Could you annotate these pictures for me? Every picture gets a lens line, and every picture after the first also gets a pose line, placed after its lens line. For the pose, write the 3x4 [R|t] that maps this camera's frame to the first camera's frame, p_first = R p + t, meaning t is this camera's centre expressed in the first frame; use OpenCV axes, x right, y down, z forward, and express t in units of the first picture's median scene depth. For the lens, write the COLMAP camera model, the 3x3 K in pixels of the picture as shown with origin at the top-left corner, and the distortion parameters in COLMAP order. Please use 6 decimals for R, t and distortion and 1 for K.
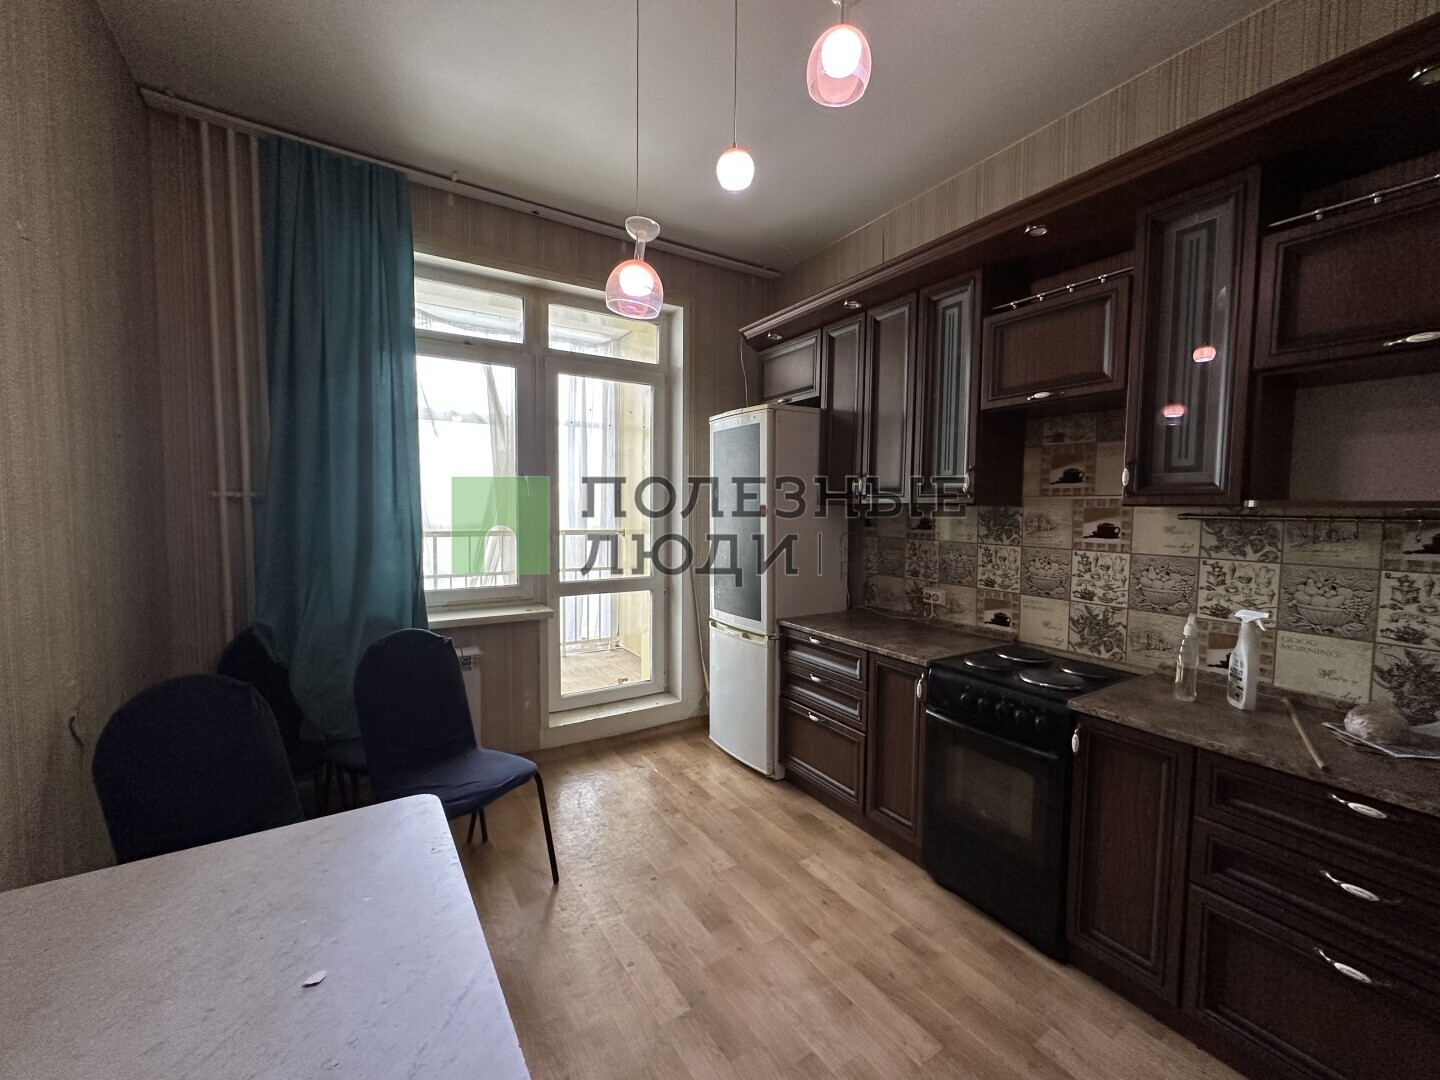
lens RADIAL K [[571.3, 0, 730.2], [0, 571.3, 529.2], [0, 0, 1]] dist [-0.017761, 0.001578]
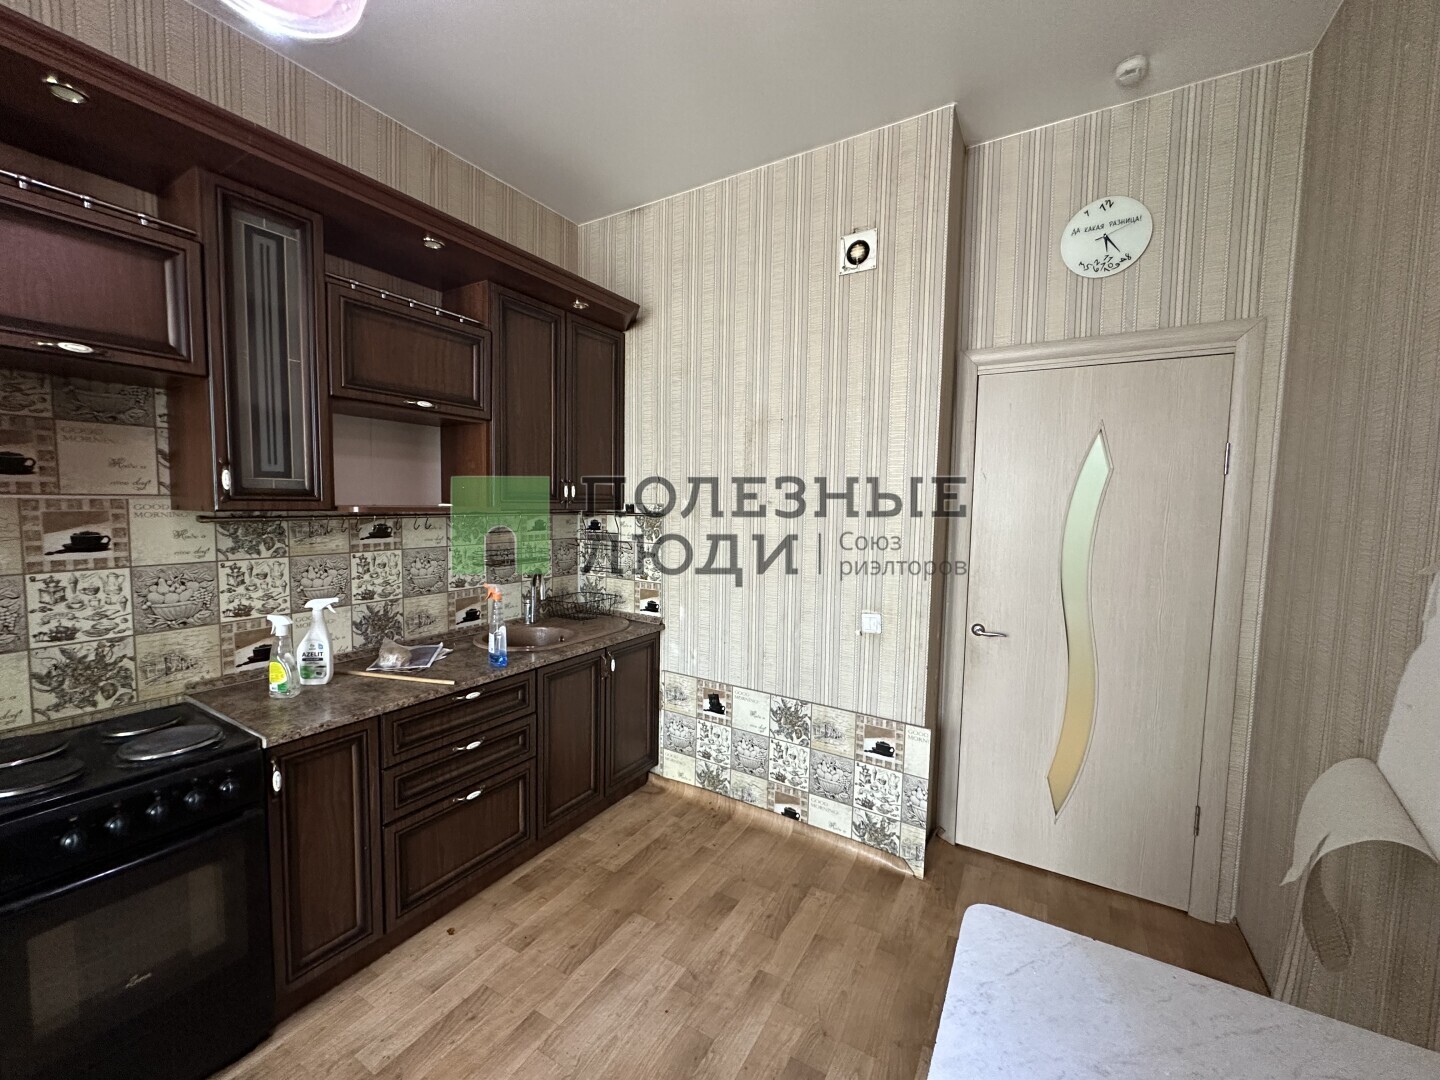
lens RADIAL K [[571.3, 0, 723.6], [0, 571.3, 539.8], [0, 0, 1]] dist [-0.017761, 0.001578]
pose [[-0.449145, -0.053843, 0.891835, -0.397661], [0.038232, 0.996110, 0.079393, -0.028062], [-0.892640, 0.069755, -0.445340, 0.614646]]
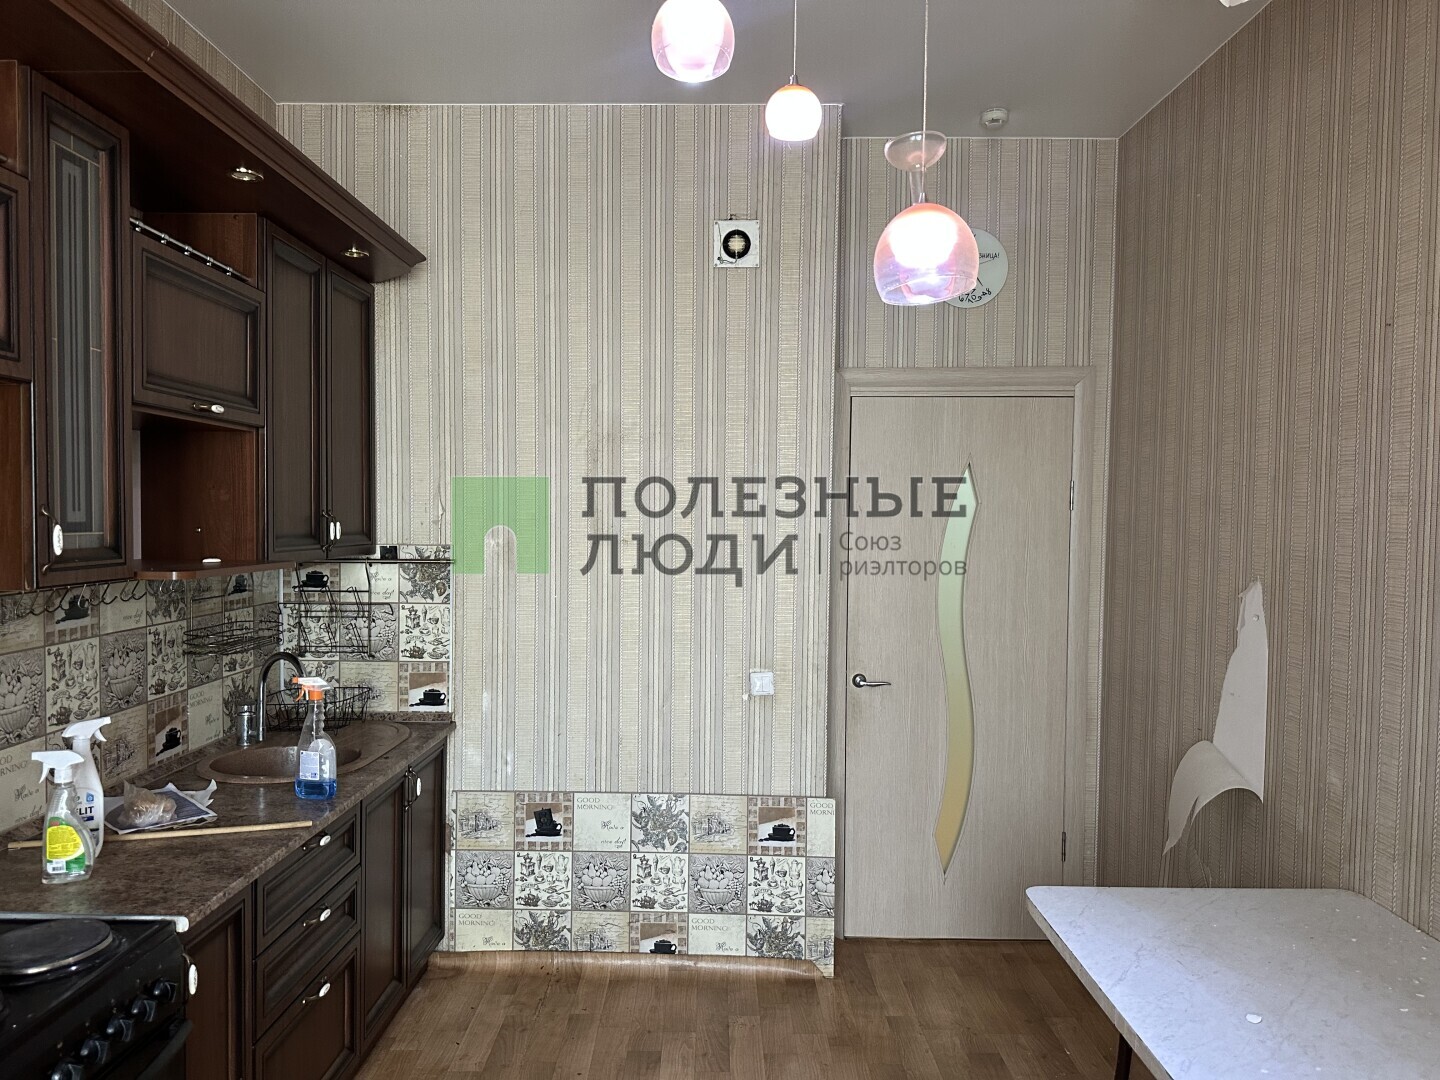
lens RADIAL K [[1024.4, 0, 724.5], [0, 1024.4, 539.0], [0, 0, 1]] dist [0.035140, -0.045321]
pose [[-0.843802, -0.007075, 0.536607, -0.392206], [0.031873, 0.997487, 0.063271, -0.084534], [-0.535707, 0.070491, -0.841457, 1.078638]]
